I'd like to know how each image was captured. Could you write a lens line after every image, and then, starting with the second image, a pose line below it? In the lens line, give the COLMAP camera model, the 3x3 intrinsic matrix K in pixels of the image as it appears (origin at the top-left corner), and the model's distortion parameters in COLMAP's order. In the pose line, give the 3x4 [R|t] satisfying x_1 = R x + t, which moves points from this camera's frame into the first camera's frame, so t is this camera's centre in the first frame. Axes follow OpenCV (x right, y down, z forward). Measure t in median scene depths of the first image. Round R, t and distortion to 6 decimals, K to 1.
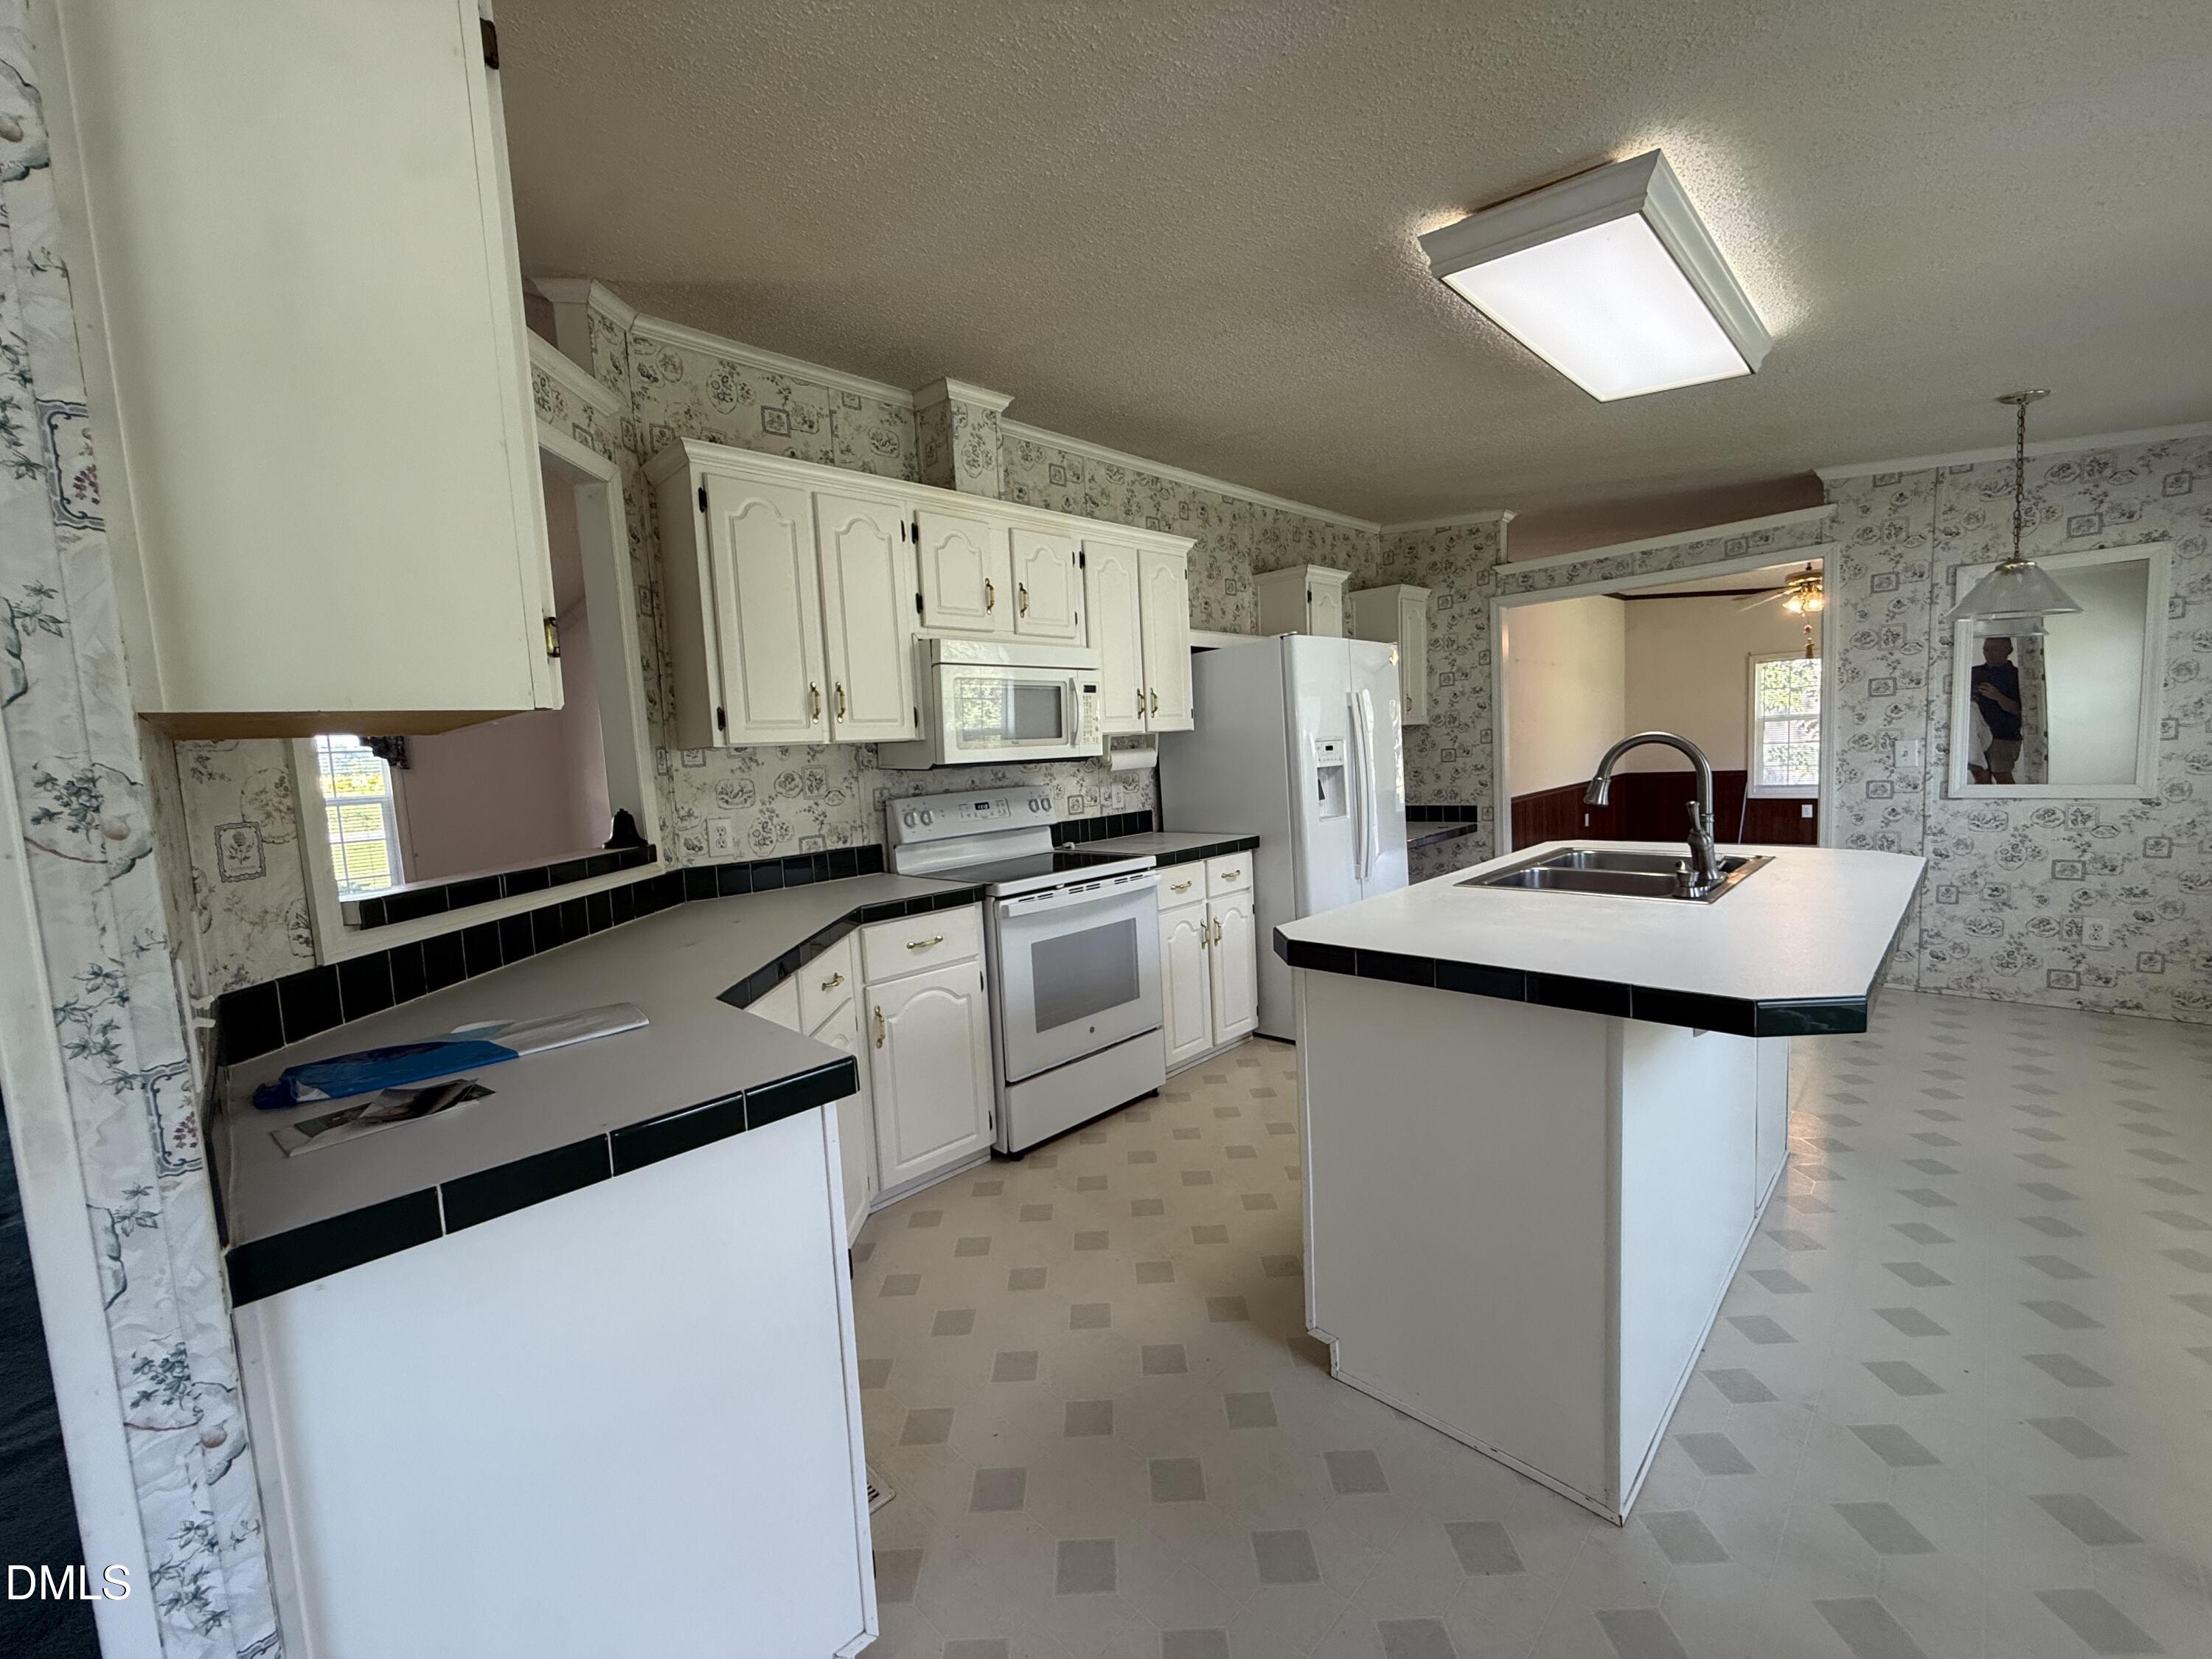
lens RADIAL K [[884.0, 0, 1099.3], [0, 884.0, 828.9], [0, 0, 1]] dist [-0.001606, 0.000540]
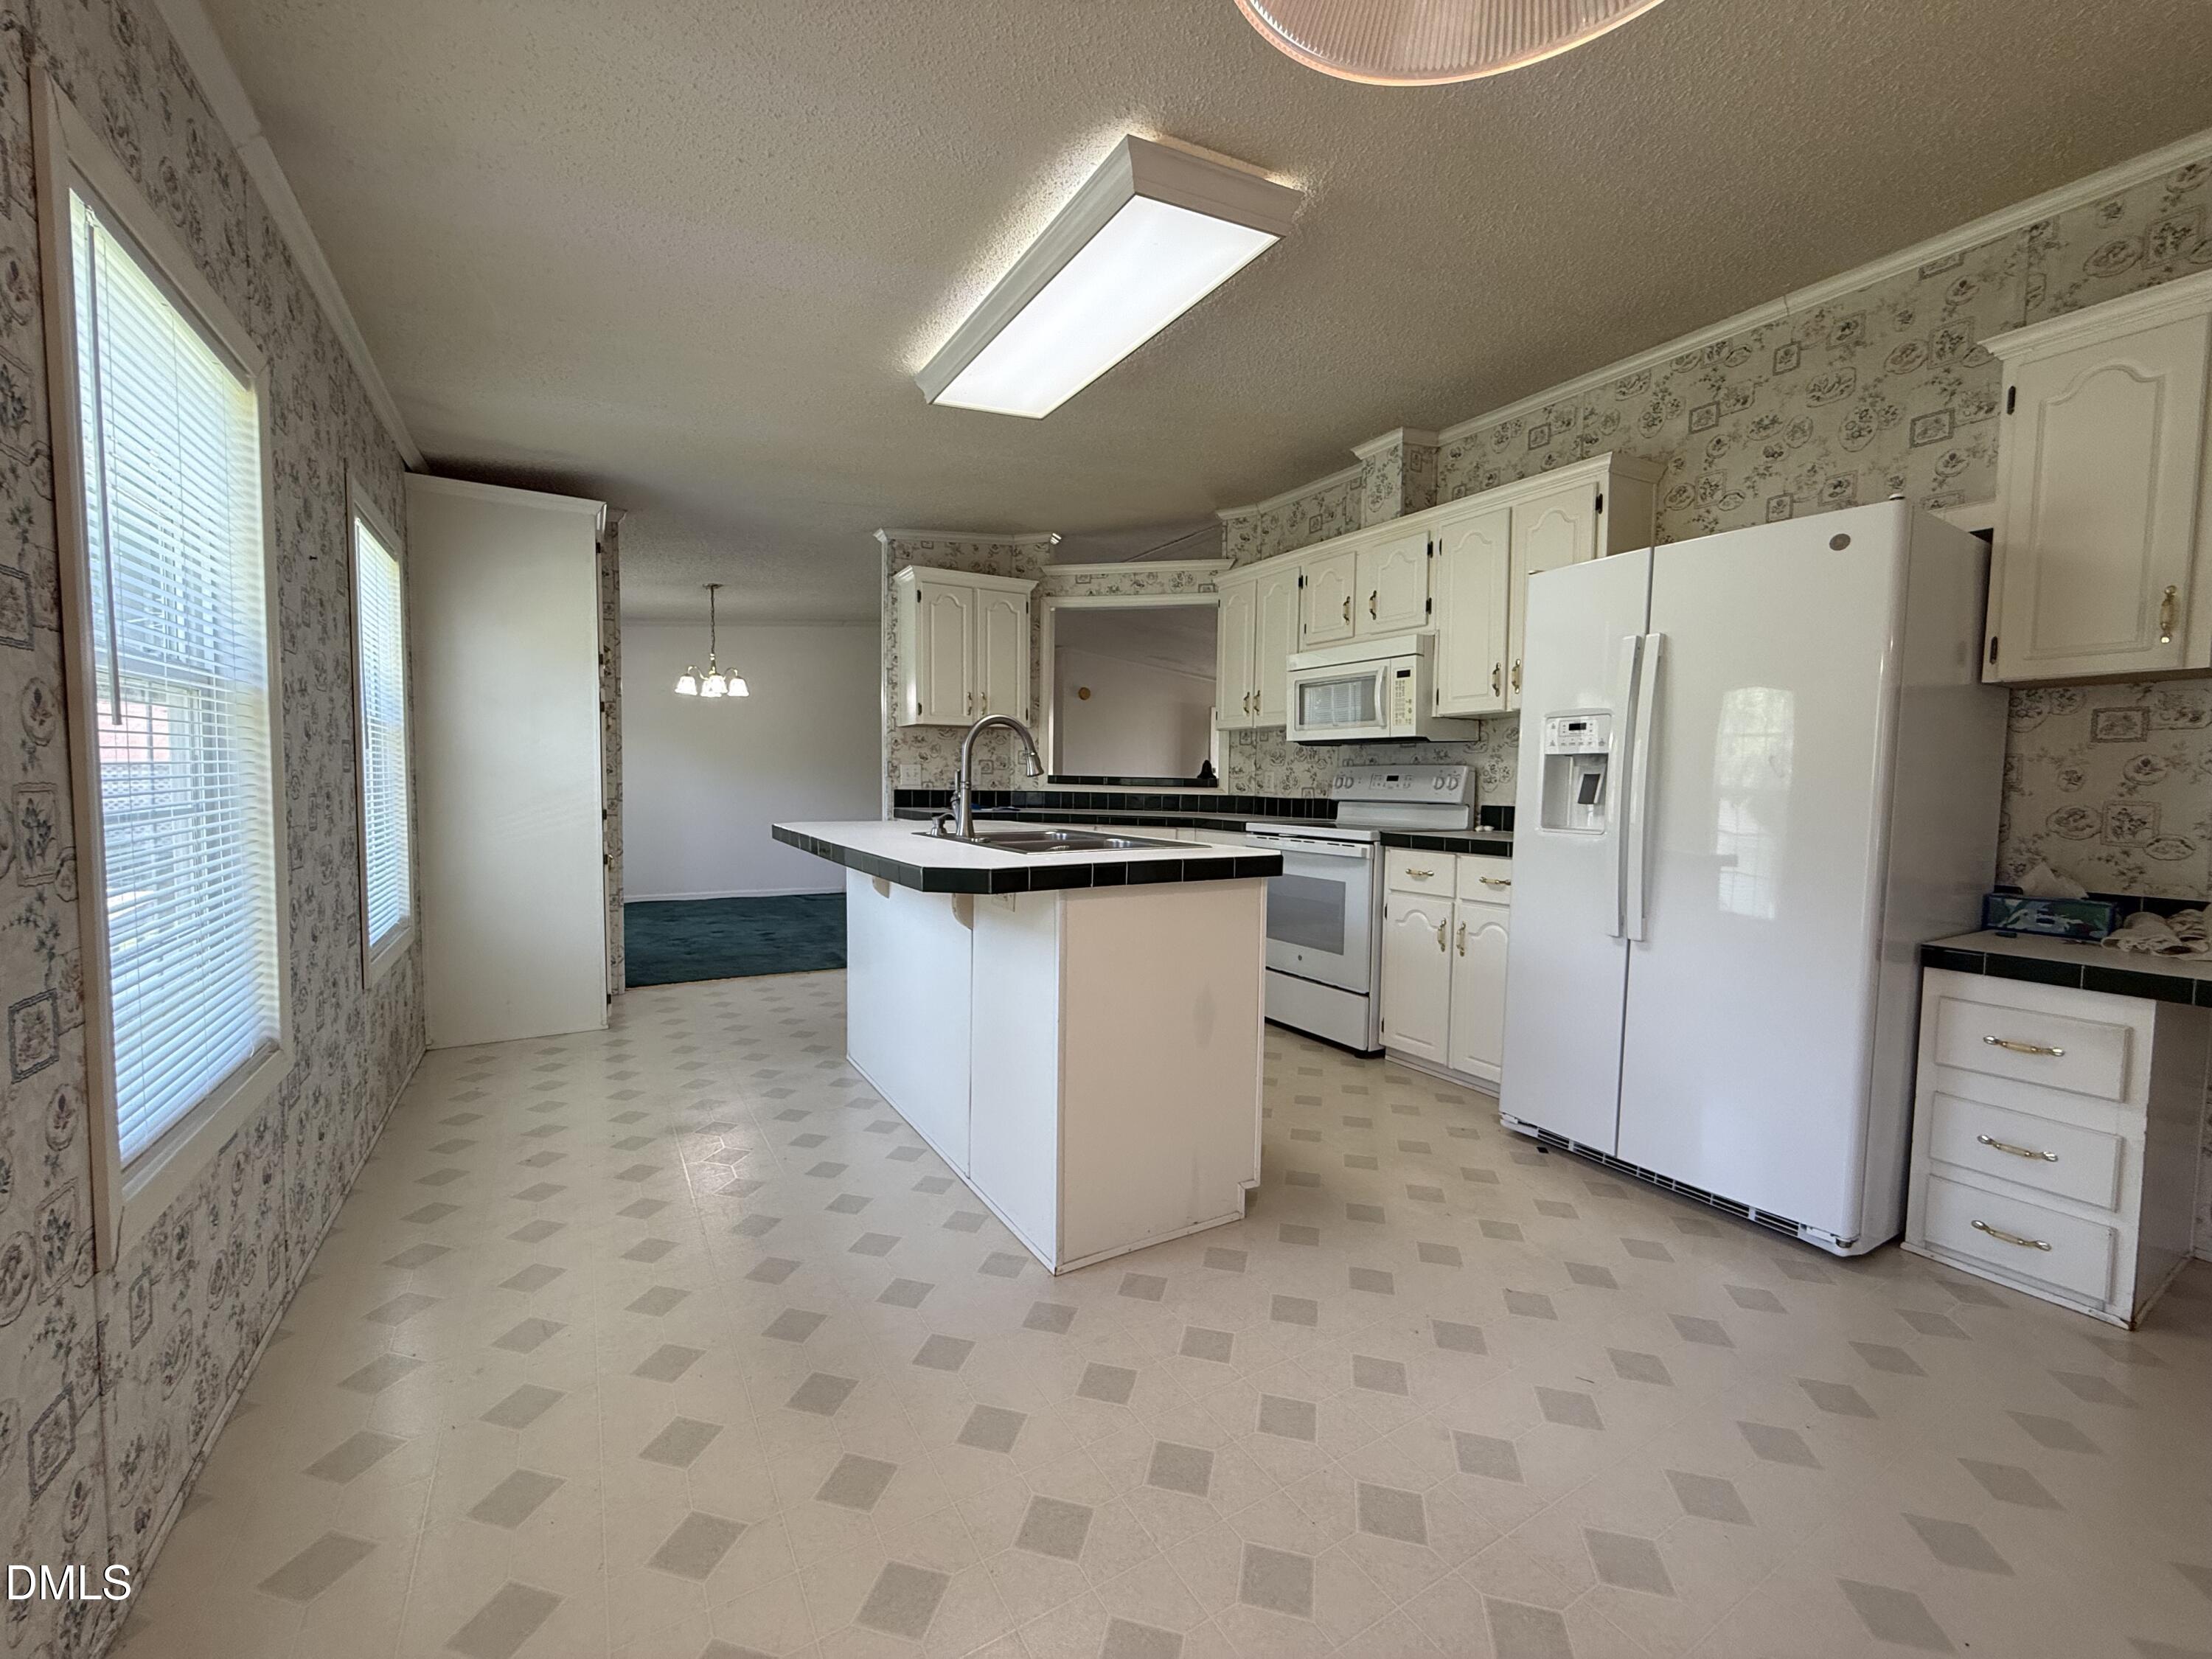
lens RADIAL K [[884.0, 0, 1102.9], [0, 884.0, 824.1], [0, 0, 1]] dist [-0.001606, 0.000540]
pose [[-0.239285, 0.098367, -0.965954, 1.126490], [-0.084460, 0.988975, 0.121633, -0.077320], [0.967269, 0.110689, -0.228339, 0.907430]]
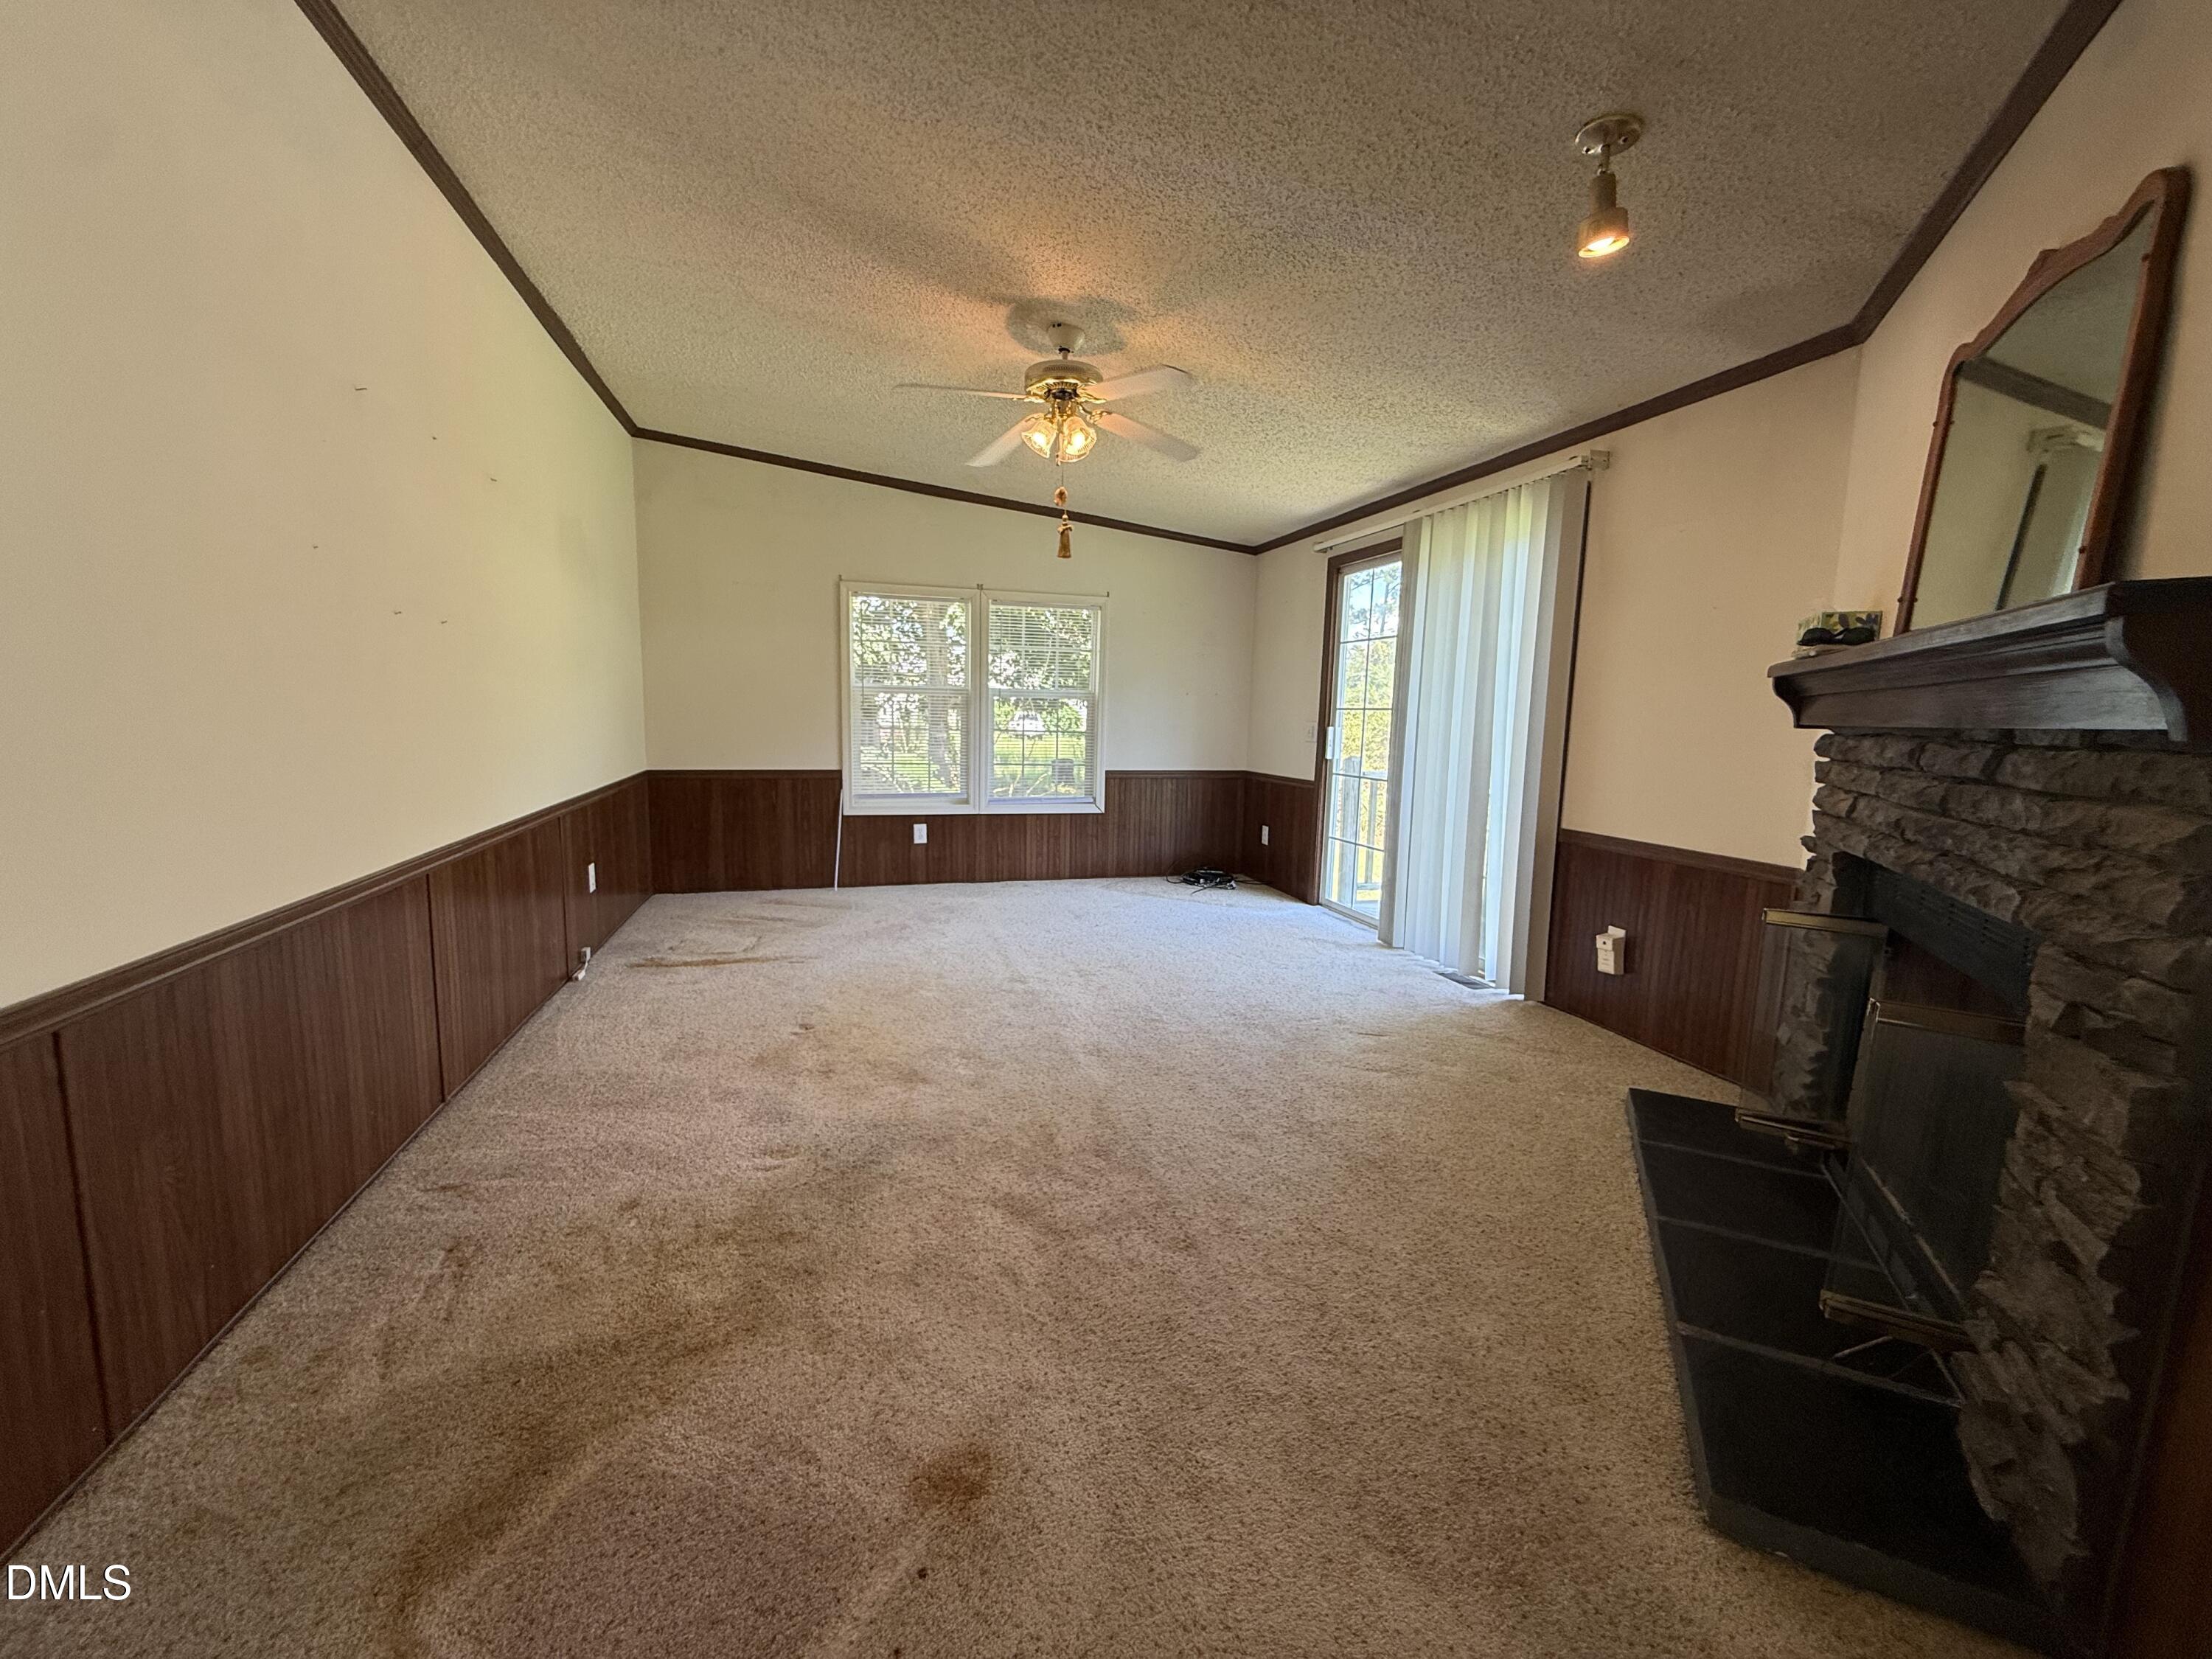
lens RADIAL K [[884.0, 0, 1101.7], [0, 884.0, 821.7], [0, 0, 1]] dist [-0.001606, 0.000540]
pose [[0.473354, -0.043030, 0.879820, 0.729570], [0.025597, 0.999056, 0.035090, -0.122908], [-0.880500, 0.005911, 0.474009, 1.445390]]
